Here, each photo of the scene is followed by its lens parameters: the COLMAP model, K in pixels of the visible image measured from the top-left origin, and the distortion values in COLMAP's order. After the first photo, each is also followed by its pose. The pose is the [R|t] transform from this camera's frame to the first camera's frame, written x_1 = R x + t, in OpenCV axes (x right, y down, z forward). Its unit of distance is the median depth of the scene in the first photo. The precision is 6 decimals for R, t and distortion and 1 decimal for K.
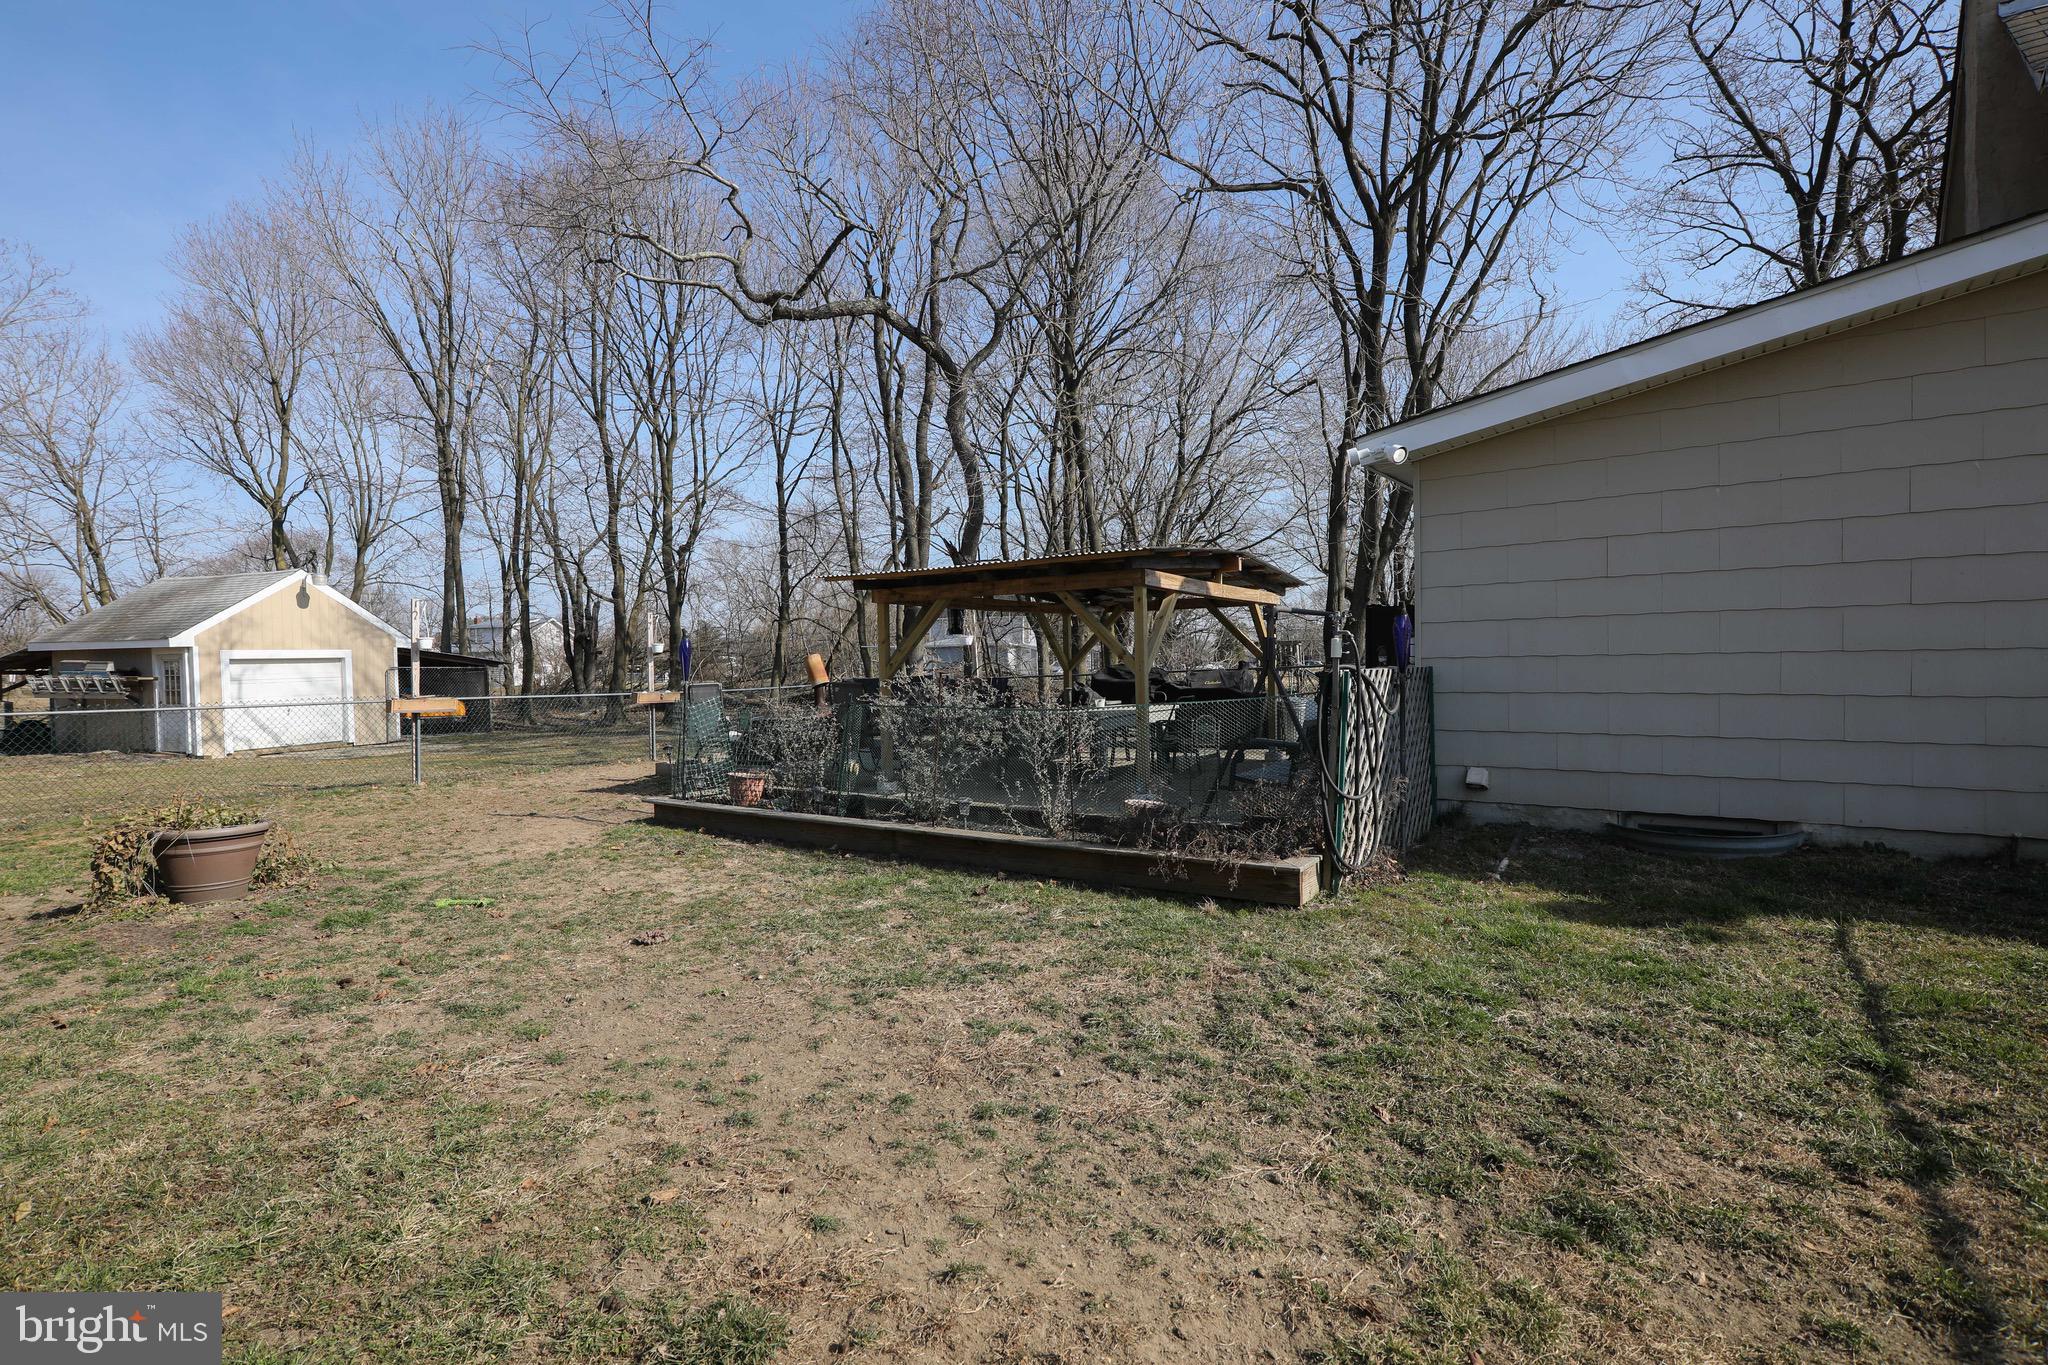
lens RADIAL K [[930.2, 0, 1024.0], [0, 930.2, 682.5], [0, 0, 1]] dist [-0.009648, -0.000089]
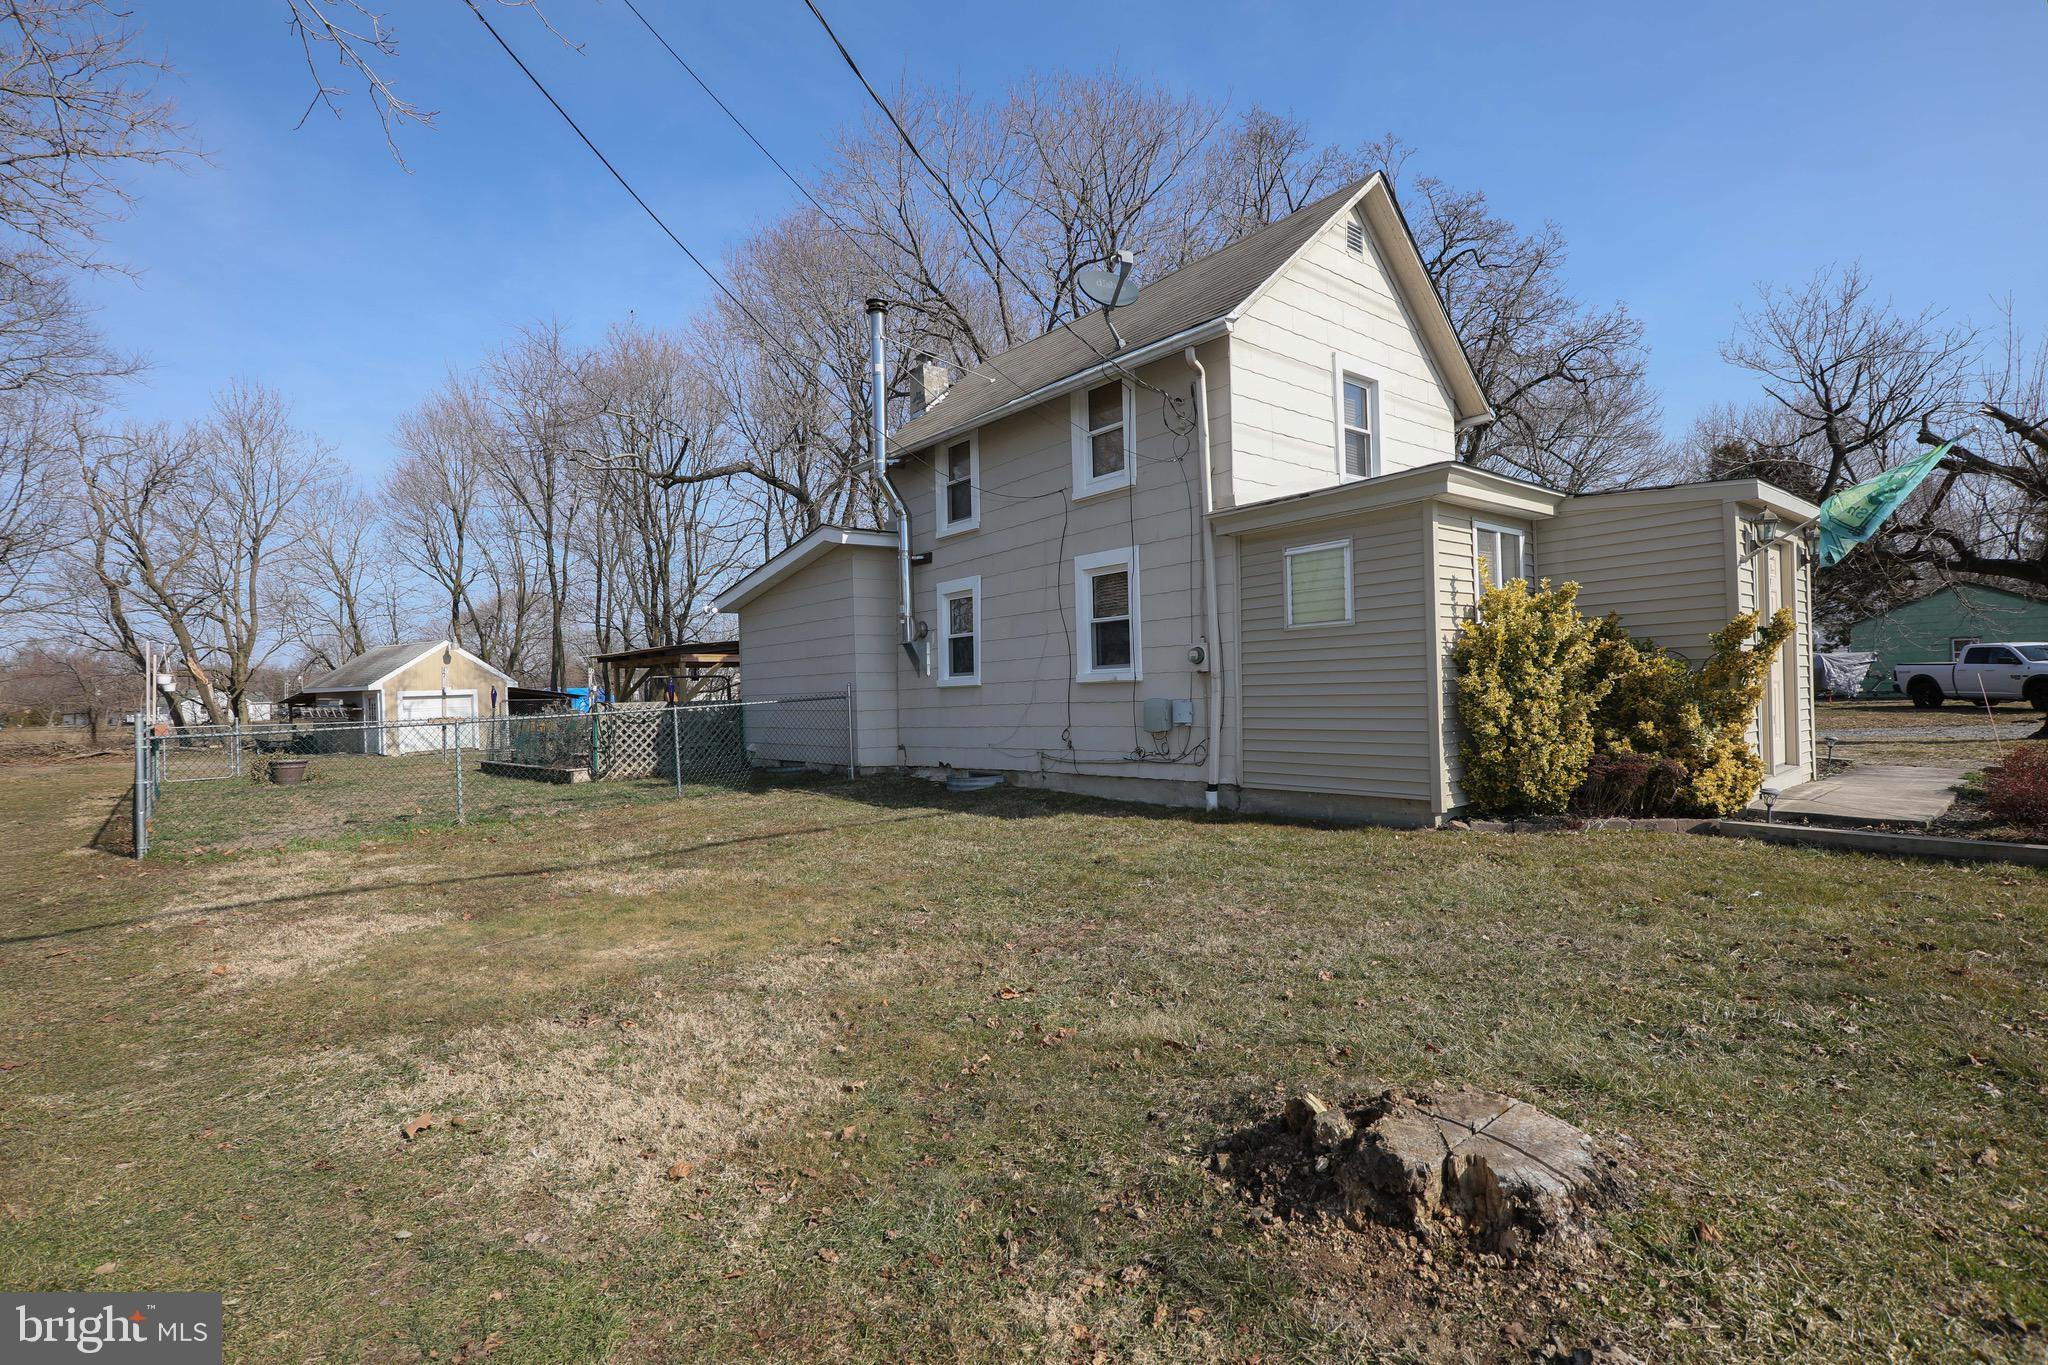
lens RADIAL K [[930.2, 0, 1024.0], [0, 930.2, 682.5], [0, 0, 1]] dist [-0.009648, -0.000089]
pose [[0.978918, -0.015534, -0.203660, 0.562704], [0.010852, 0.999651, -0.024085, 0.001096], [0.203963, 0.021367, 0.978745, -0.393227]]
